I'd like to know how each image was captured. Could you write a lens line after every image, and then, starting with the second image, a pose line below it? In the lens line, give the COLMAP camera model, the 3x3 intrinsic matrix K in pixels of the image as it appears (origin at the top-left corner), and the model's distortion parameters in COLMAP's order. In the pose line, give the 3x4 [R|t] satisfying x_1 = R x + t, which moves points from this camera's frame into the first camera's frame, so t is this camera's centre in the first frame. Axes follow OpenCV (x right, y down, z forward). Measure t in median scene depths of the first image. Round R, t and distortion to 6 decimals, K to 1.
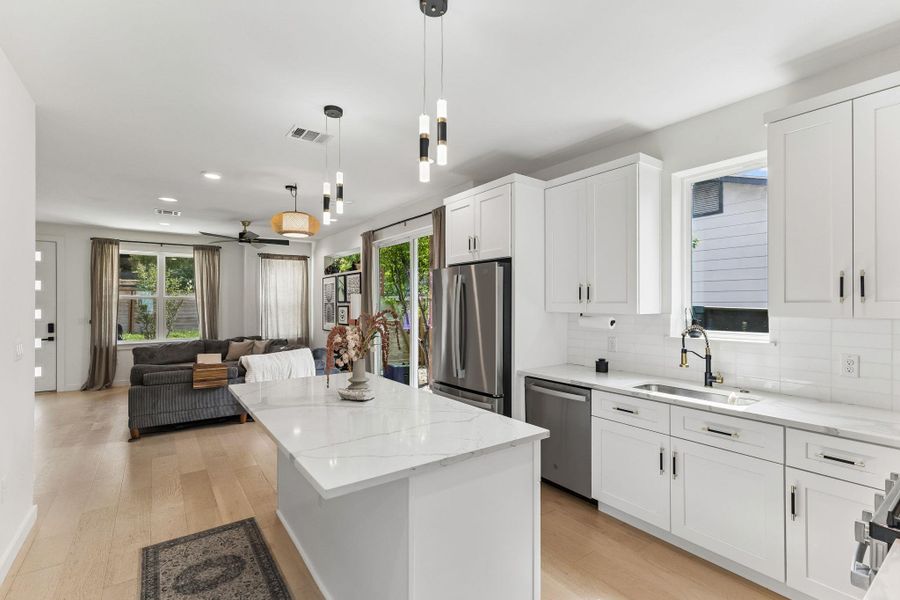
lens RADIAL K [[413.1, 0, 450.0], [0, 413.1, 300.0], [0, 0, 1]] dist [0.003495, 0.000500]
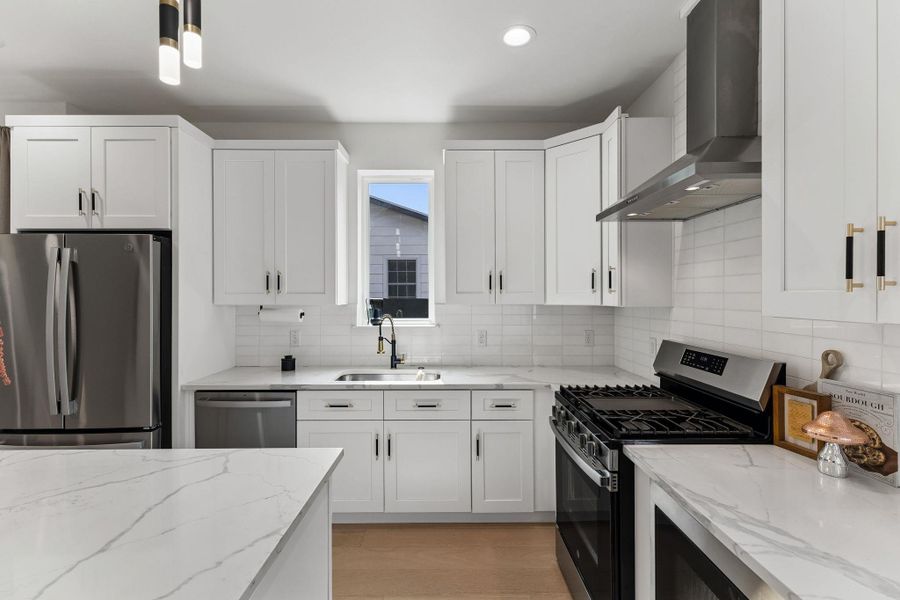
lens RADIAL K [[414.3, 0, 450.4], [0, 414.3, 294.5], [0, 0, 1]] dist [0.006427, 0.000699]
pose [[0.580617, -0.000862, 0.814176, -0.168335], [-0.005951, 0.999968, 0.005303, 0.001837], [-0.814155, -0.007924, 0.580593, 0.188376]]
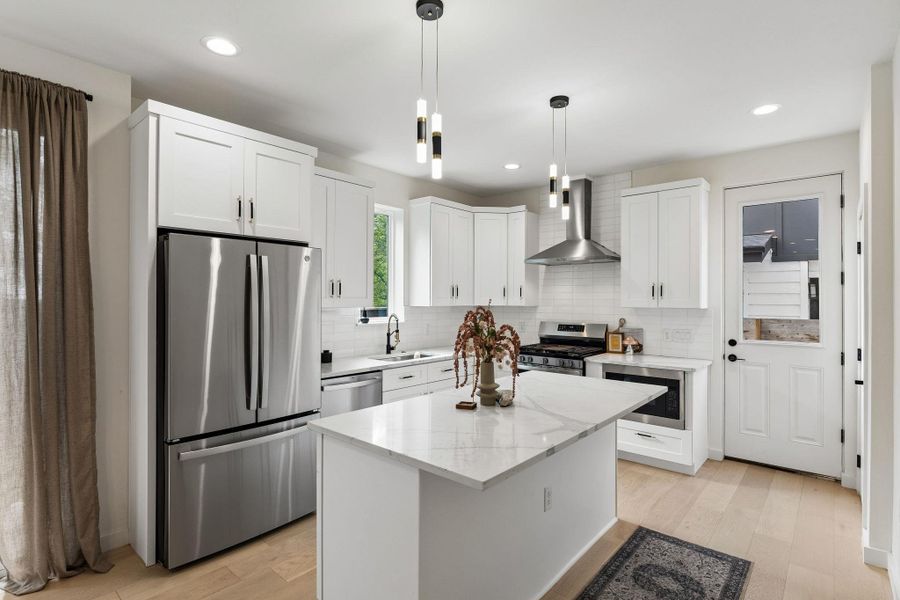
lens RADIAL K [[446.4, 0, 451.5], [0, 446.4, 299.4], [0, 0, 1]] dist [-0.003588, -0.000467]
pose [[-0.227822, 0.000336, 0.973703, -0.848437], [-0.012424, 0.999918, -0.003252, 0.010513], [-0.973624, -0.012839, -0.227799, 0.966500]]
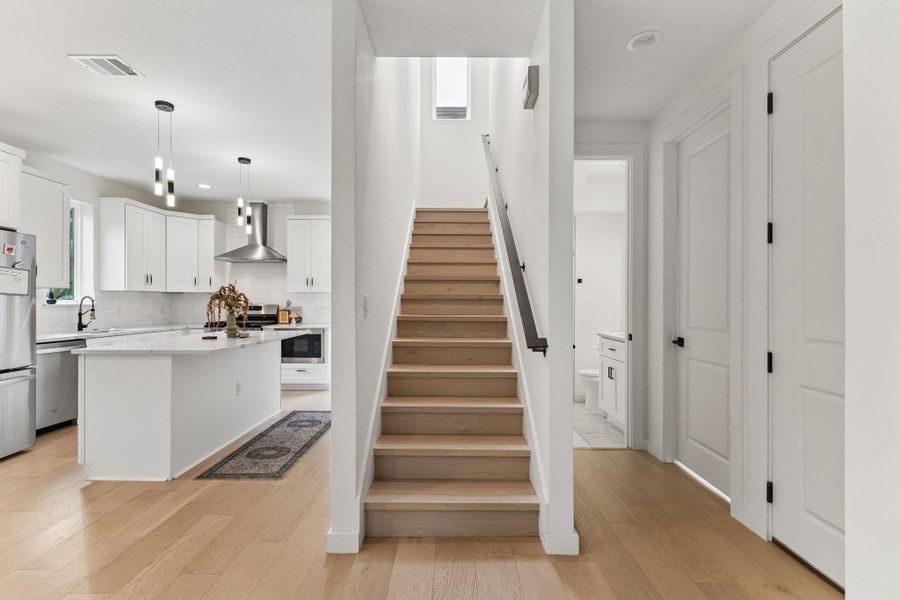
lens RADIAL K [[408.0, 0, 449.4], [0, 408.0, 302.0], [0, 0, 1]] dist [-0.001666, -0.000591]
pose [[-0.810097, -0.001993, 0.586292, -1.346745], [-0.007680, 0.999944, -0.007213, 0.074262], [-0.586245, -0.010346, -0.810067, 1.236636]]
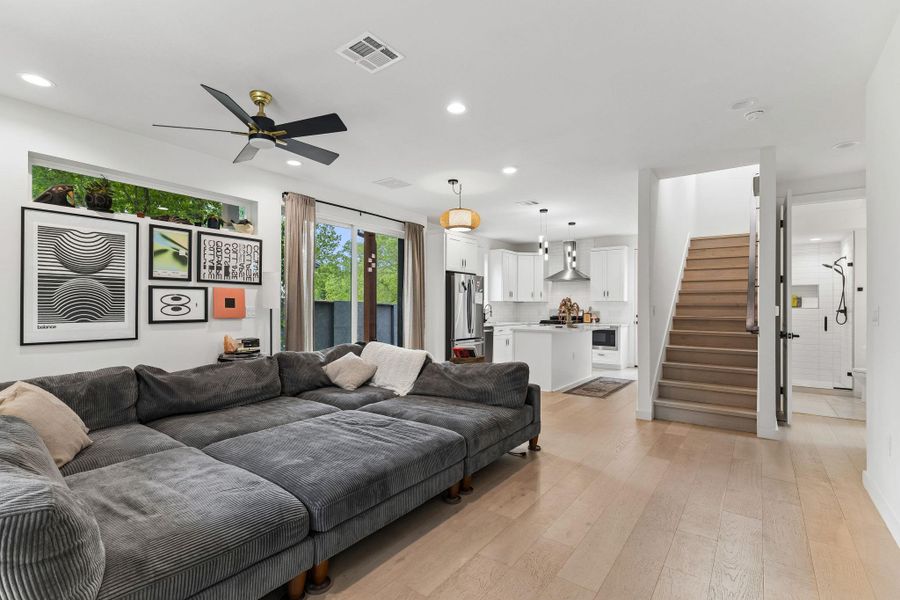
lens RADIAL K [[408.0, 0, 449.4], [0, 408.0, 302.0], [0, 0, 1]] dist [-0.001666, -0.000591]
pose [[-0.295260, 0.010561, 0.955359, -1.966395], [-0.013831, 0.999787, -0.015327, 0.082868], [-0.955317, -0.017739, -0.295051, 1.853310]]
